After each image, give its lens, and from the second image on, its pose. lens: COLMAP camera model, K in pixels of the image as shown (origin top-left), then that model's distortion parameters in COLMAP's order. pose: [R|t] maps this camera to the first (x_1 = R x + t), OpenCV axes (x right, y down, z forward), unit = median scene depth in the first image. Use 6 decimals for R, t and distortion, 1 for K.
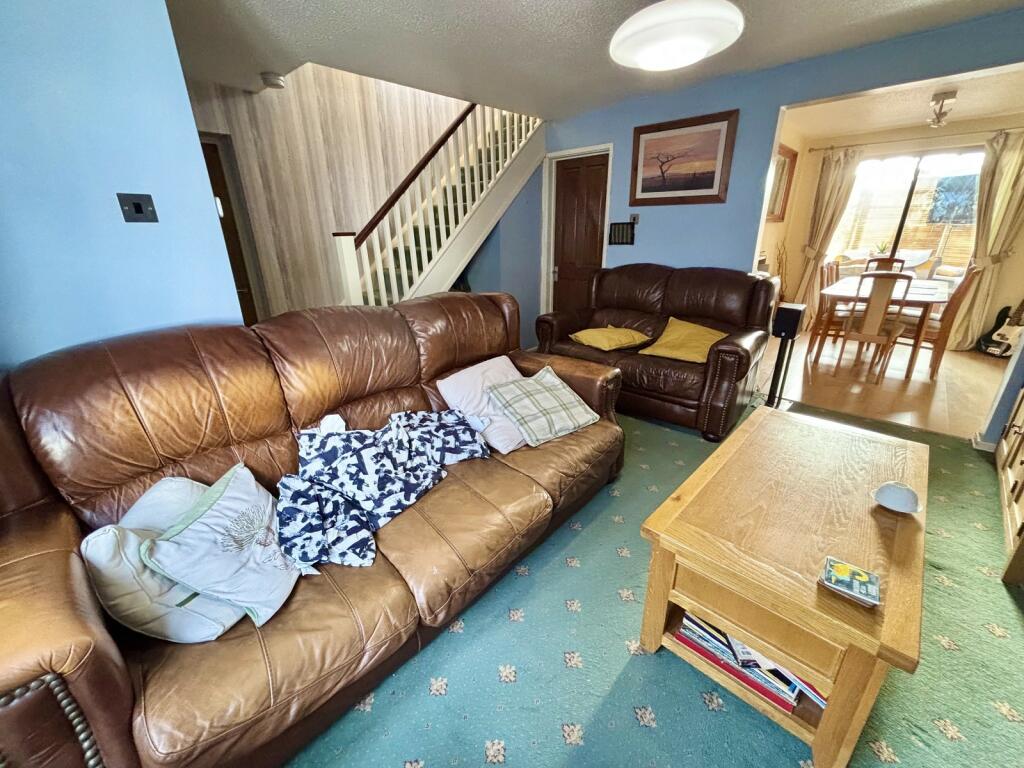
lens RADIAL K [[414.8, 0, 508.5], [0, 414.8, 381.8], [0, 0, 1]] dist [0.008541, -0.002907]
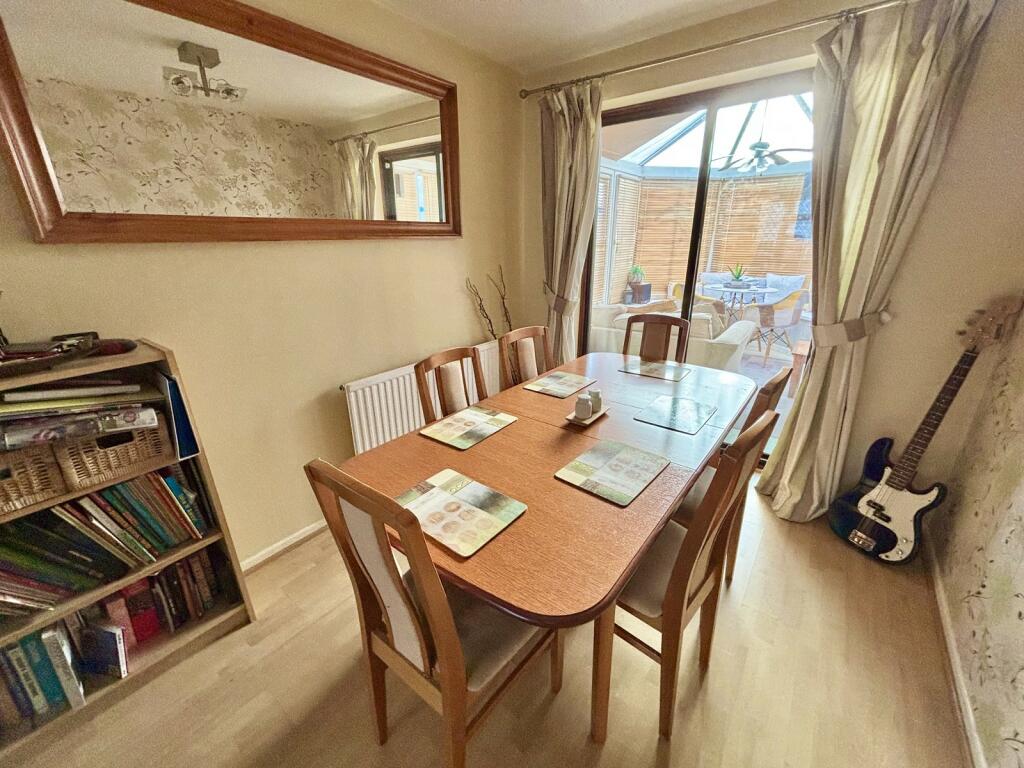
lens RADIAL K [[405.4, 0, 512.0], [0, 405.4, 384.0], [0, 0, 1]] dist [-0.011310, -0.000052]
pose [[0.994513, -0.031266, 0.099831, 0.781780], [0.032708, 0.999383, -0.012835, -0.244919], [-0.099368, 0.016030, 0.994922, 0.633491]]
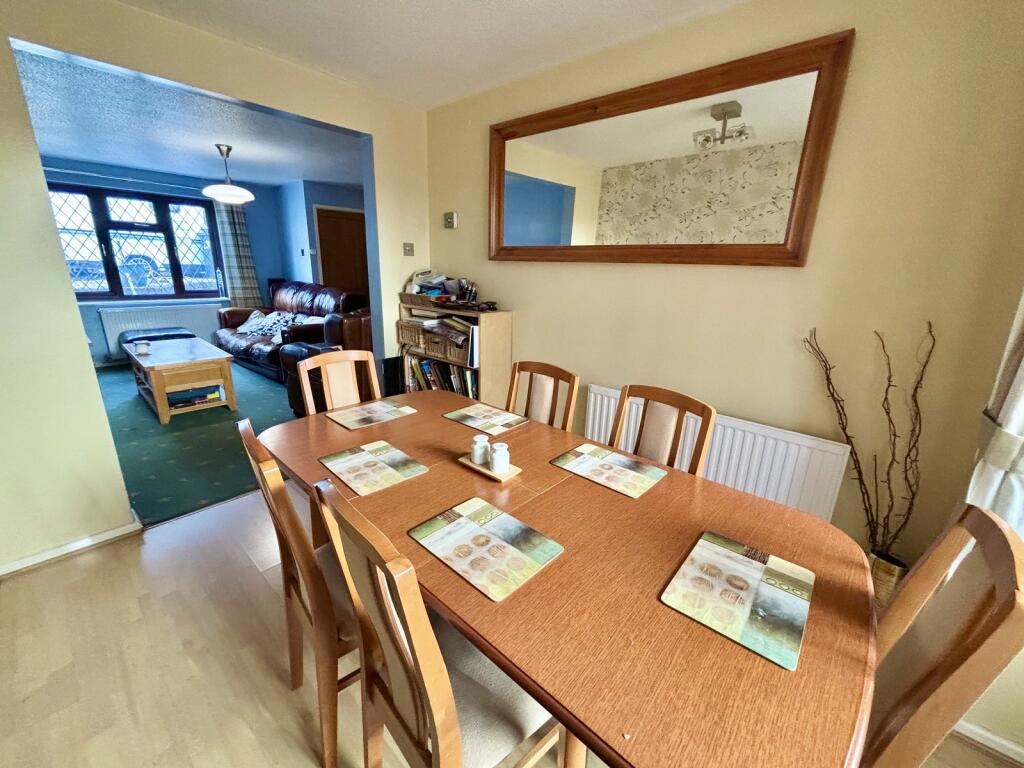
lens RADIAL K [[414.8, 0, 508.5], [0, 414.8, 381.8], [0, 0, 1]] dist [0.008541, -0.002907]
pose [[0.044406, 0.292256, -0.955309, 0.986251], [-0.376184, 0.890758, 0.255022, -0.306920], [0.925480, 0.348047, 0.149497, 0.793117]]
